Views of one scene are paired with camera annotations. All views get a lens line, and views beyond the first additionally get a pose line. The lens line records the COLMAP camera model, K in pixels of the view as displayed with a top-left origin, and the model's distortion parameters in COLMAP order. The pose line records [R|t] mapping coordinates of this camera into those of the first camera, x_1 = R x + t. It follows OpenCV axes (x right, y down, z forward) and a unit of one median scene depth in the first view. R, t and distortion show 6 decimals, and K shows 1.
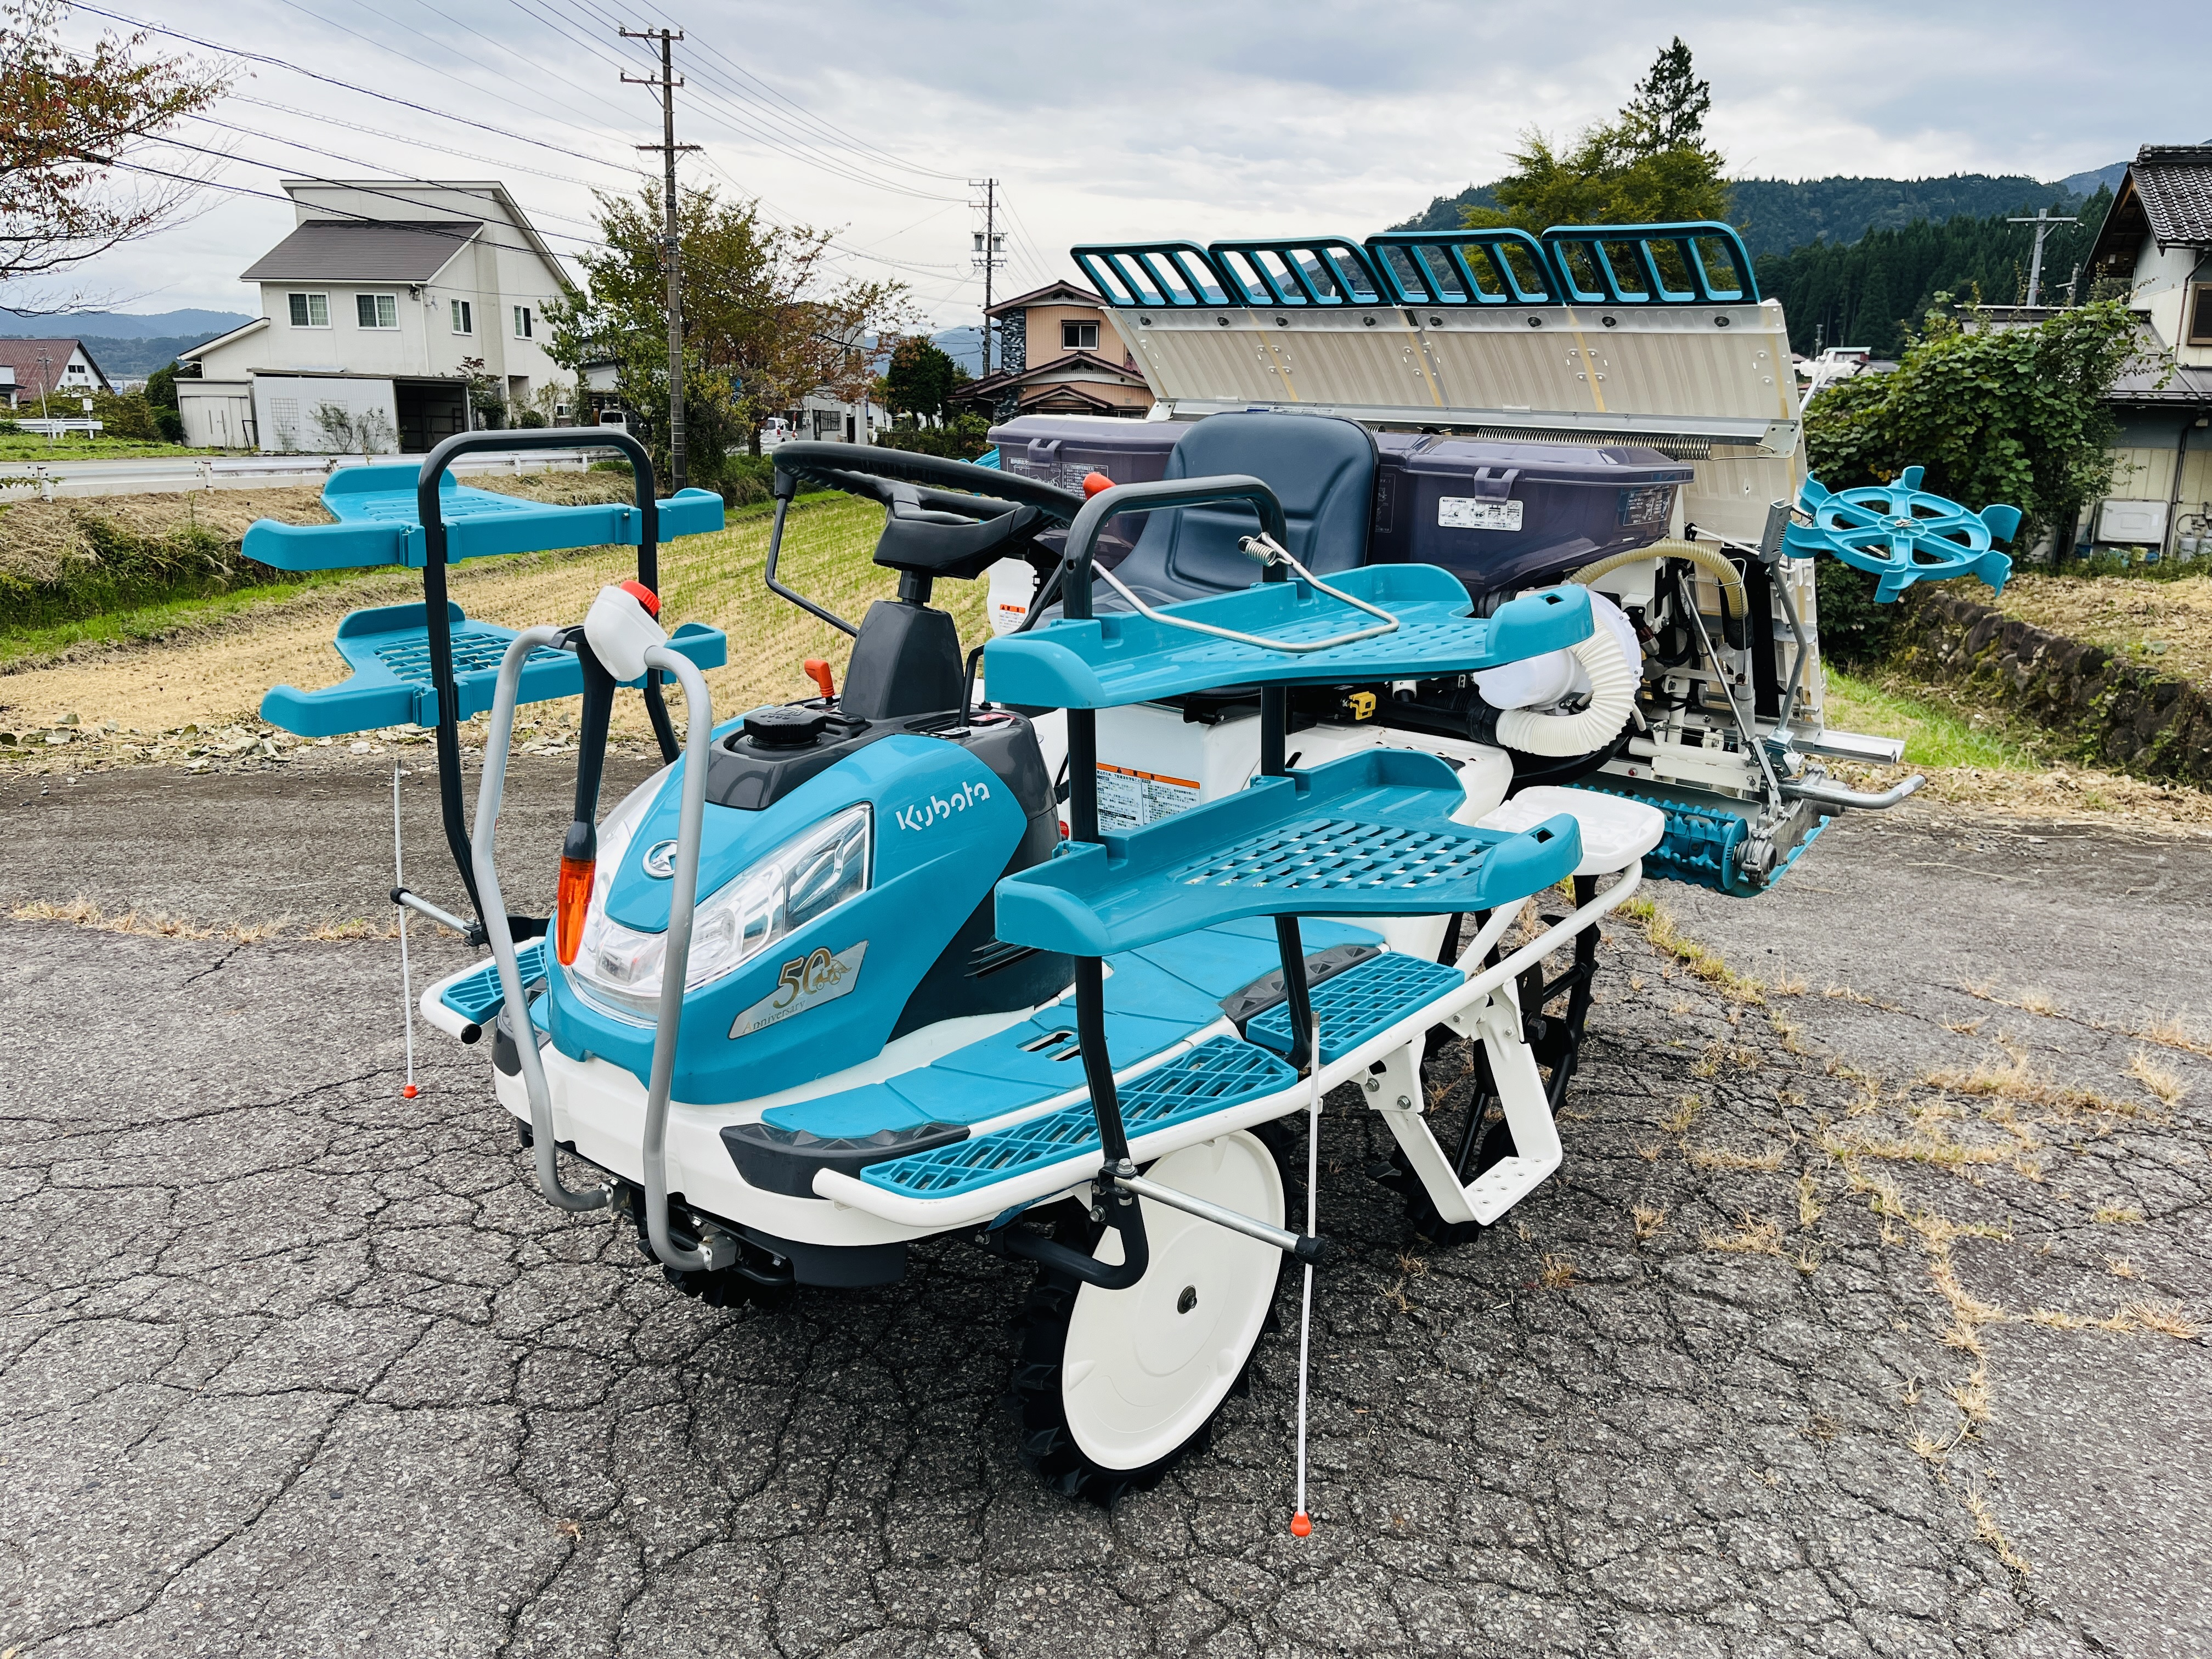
lens RADIAL K [[1678.1, 0, 1107.0], [0, 1678.1, 824.8], [0, 0, 1]] dist [0.074070, -0.109888]
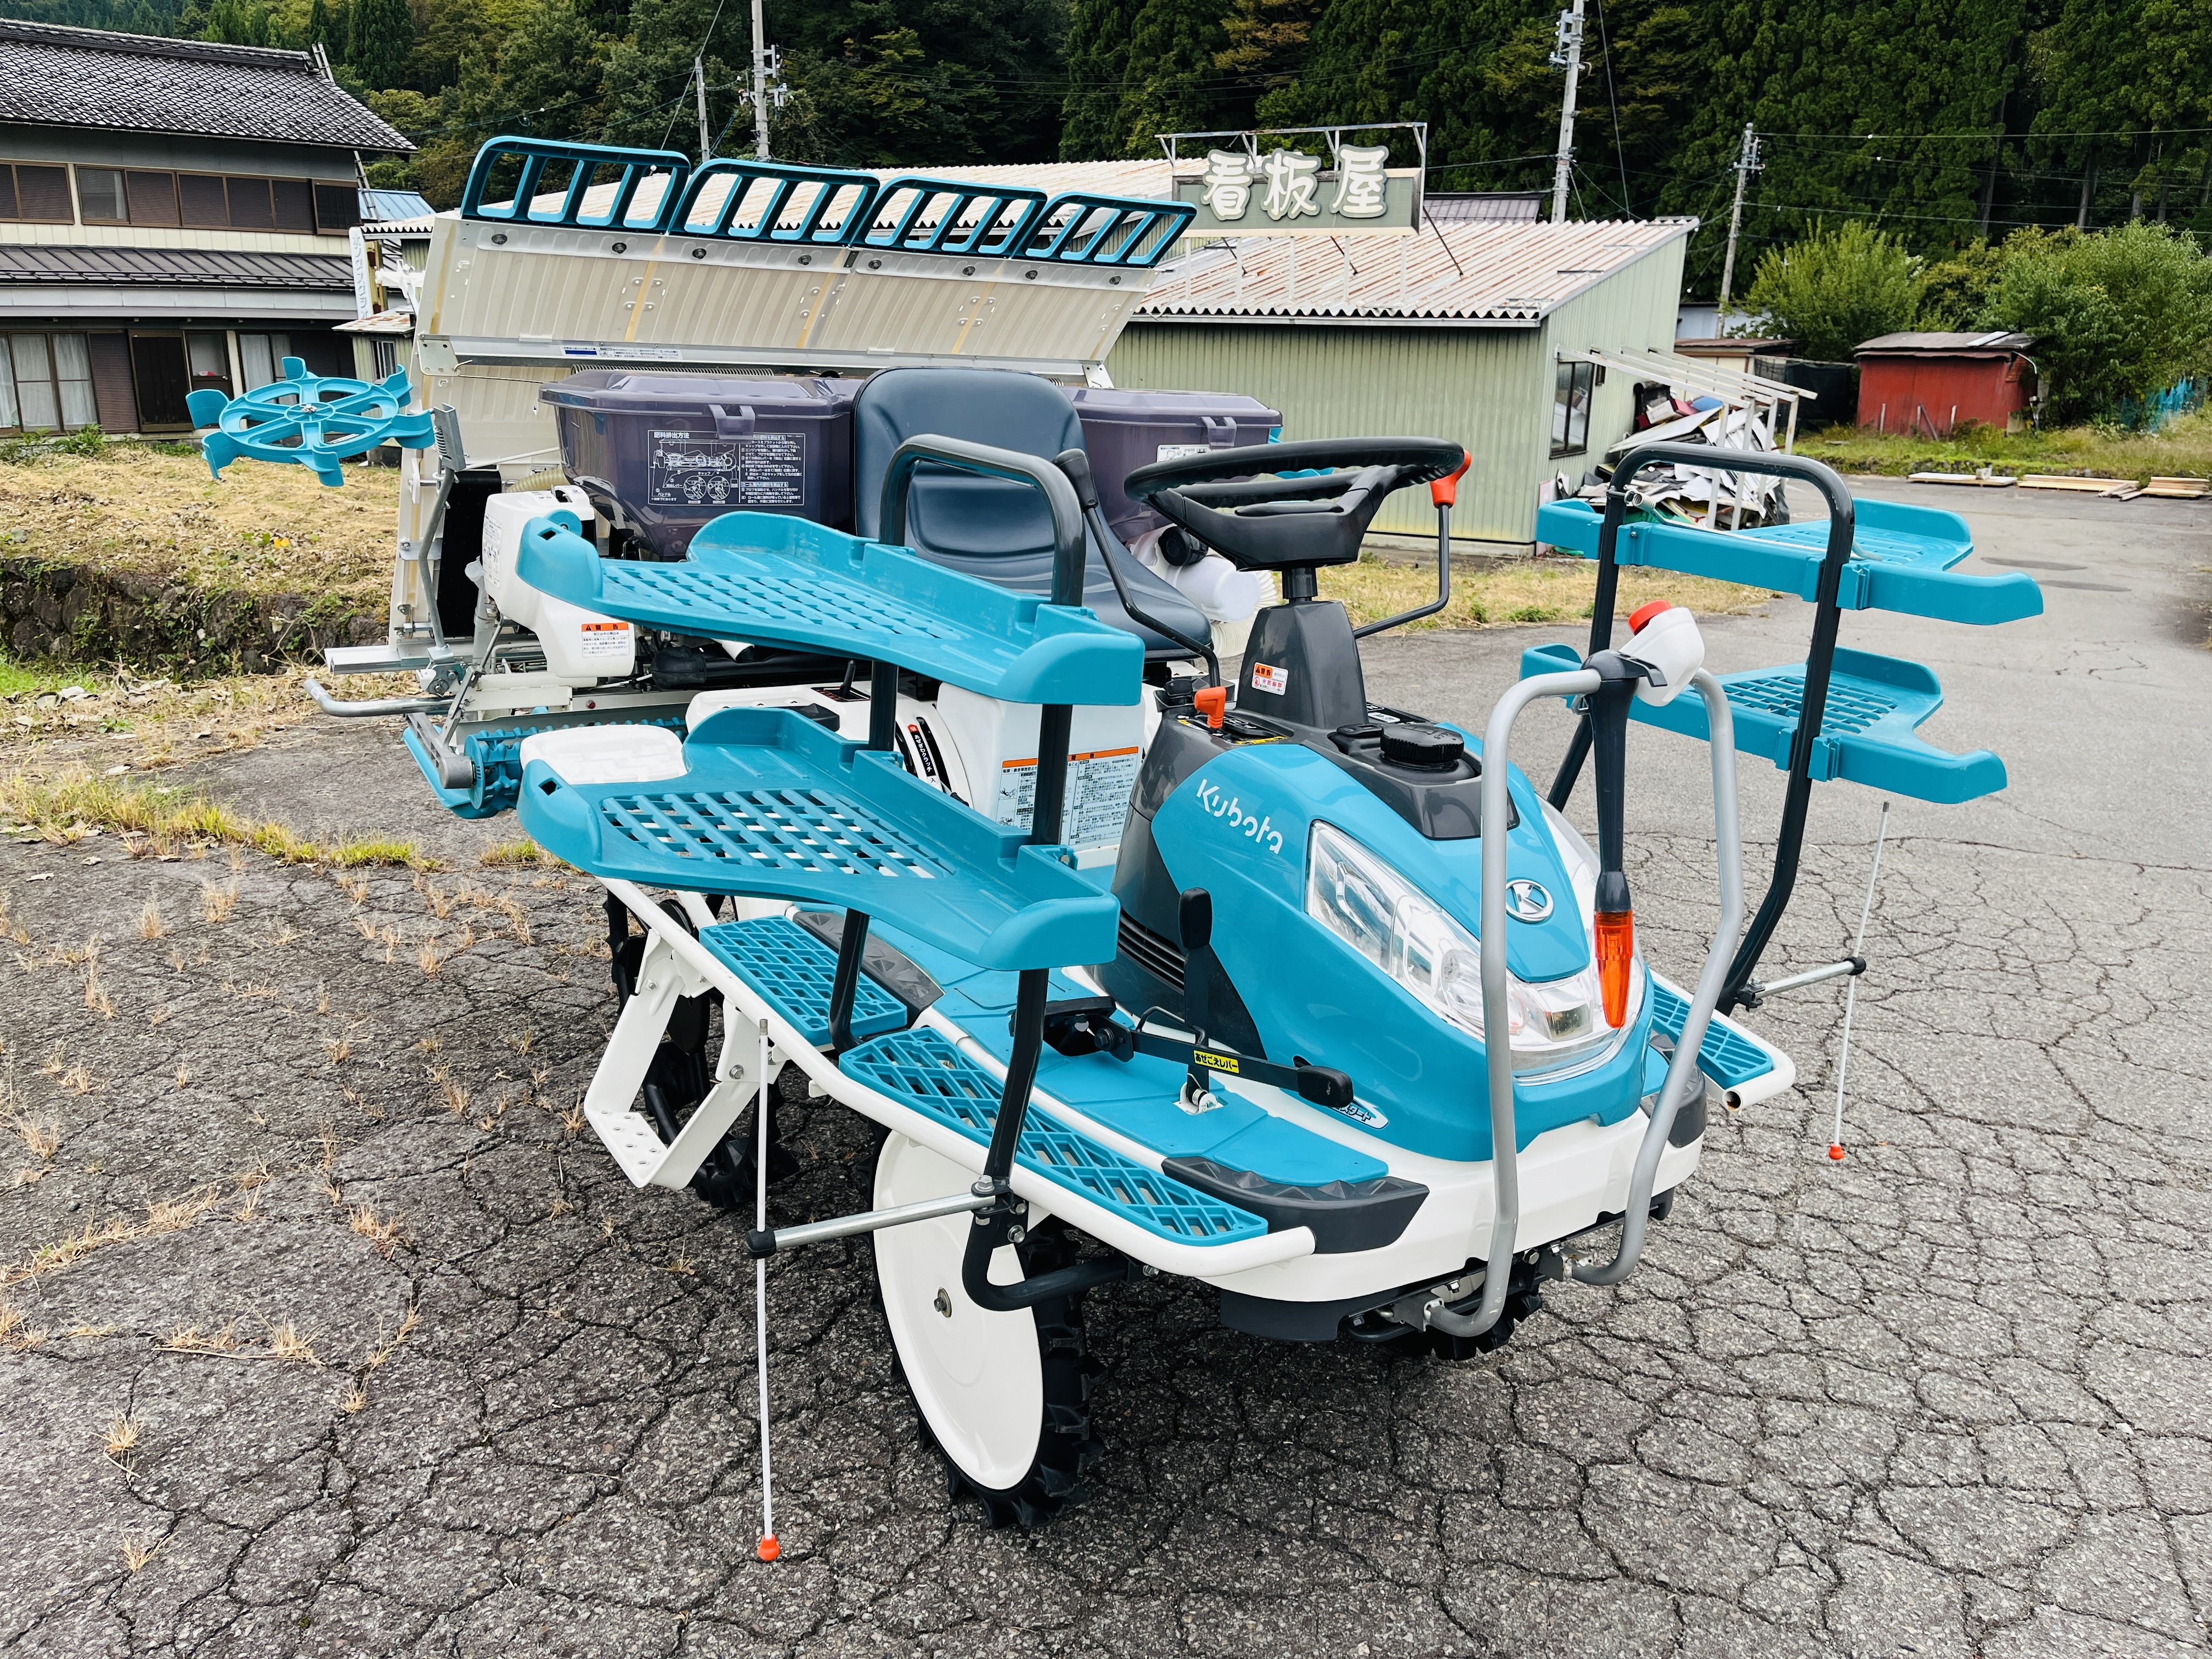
lens RADIAL K [[1678.1, 0, 1107.6], [0, 1678.1, 836.0], [0, 0, 1]] dist [0.074070, -0.109888]
pose [[0.328194, -0.281121, 0.901809, -0.873584], [0.209509, 0.952574, 0.220700, -0.200652], [-0.921083, 0.116505, 0.371527, 0.649925]]
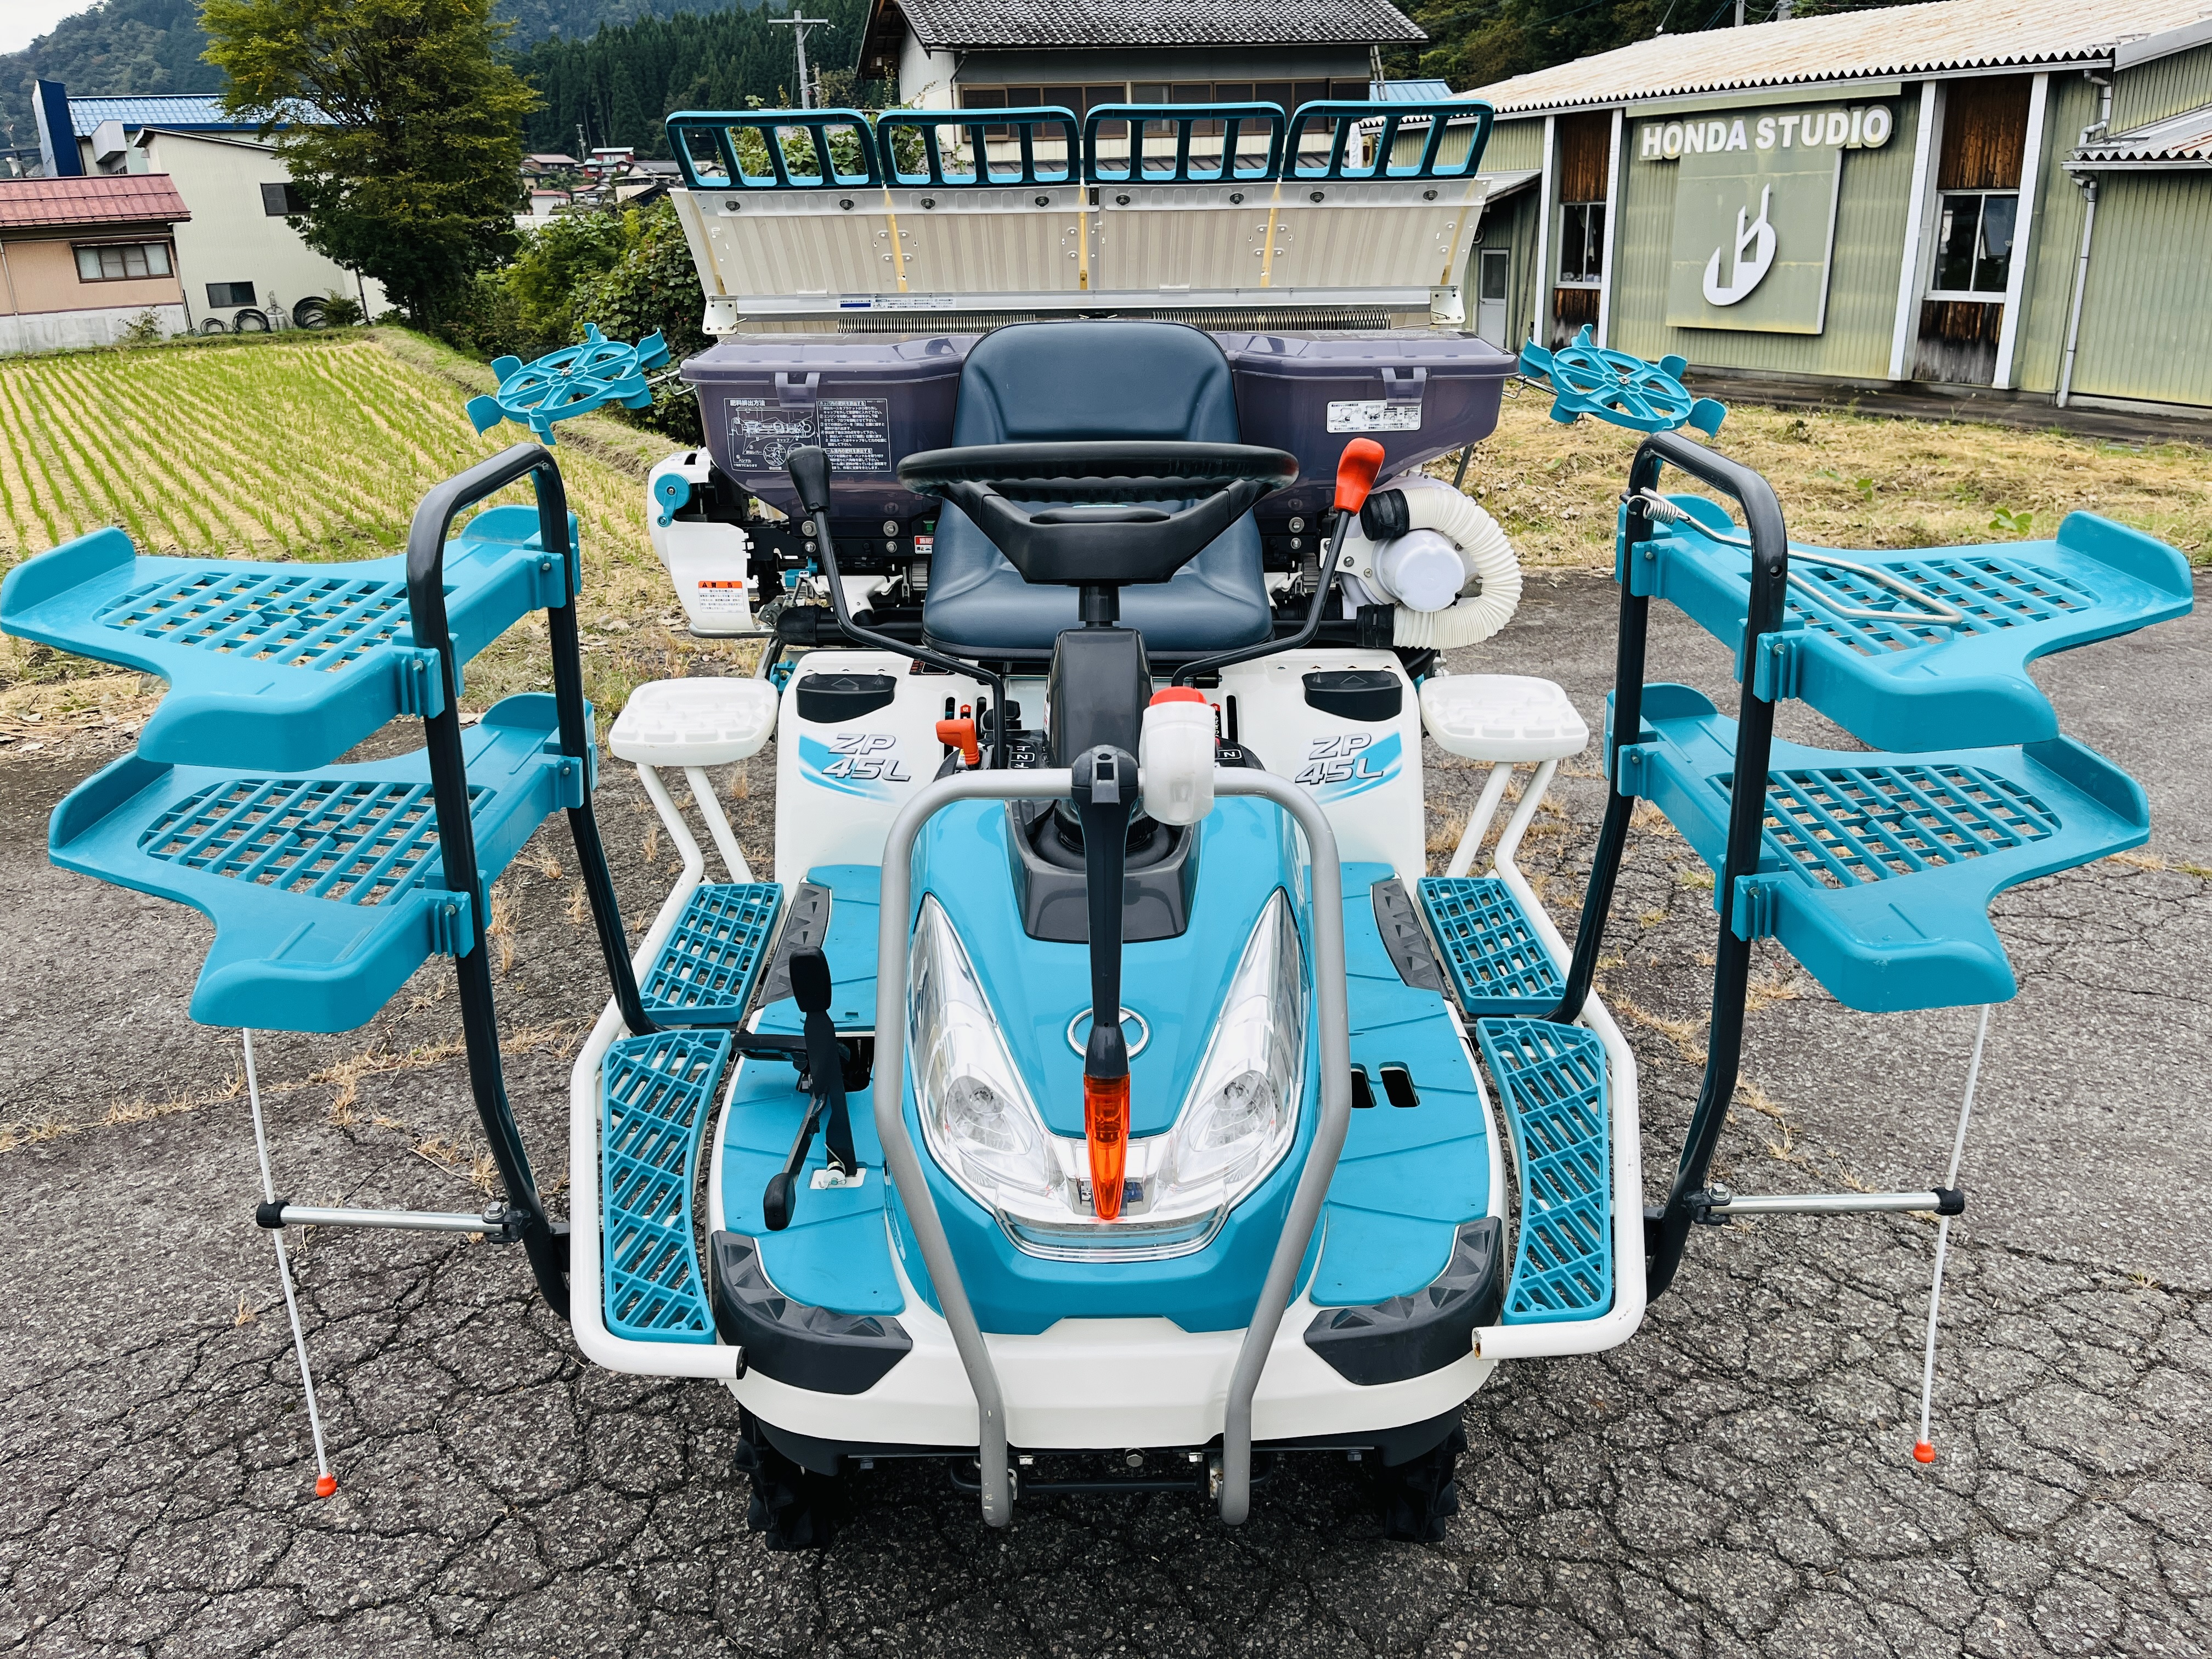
lens RADIAL K [[1678.1, 0, 1104.6], [0, 1678.1, 835.3], [0, 0, 1]] dist [0.074070, -0.109888]
pose [[0.784245, -0.255716, 0.565304, -0.496597], [0.192455, 0.966437, 0.170177, -0.144335], [-0.589848, -0.024666, 0.807138, 0.303212]]
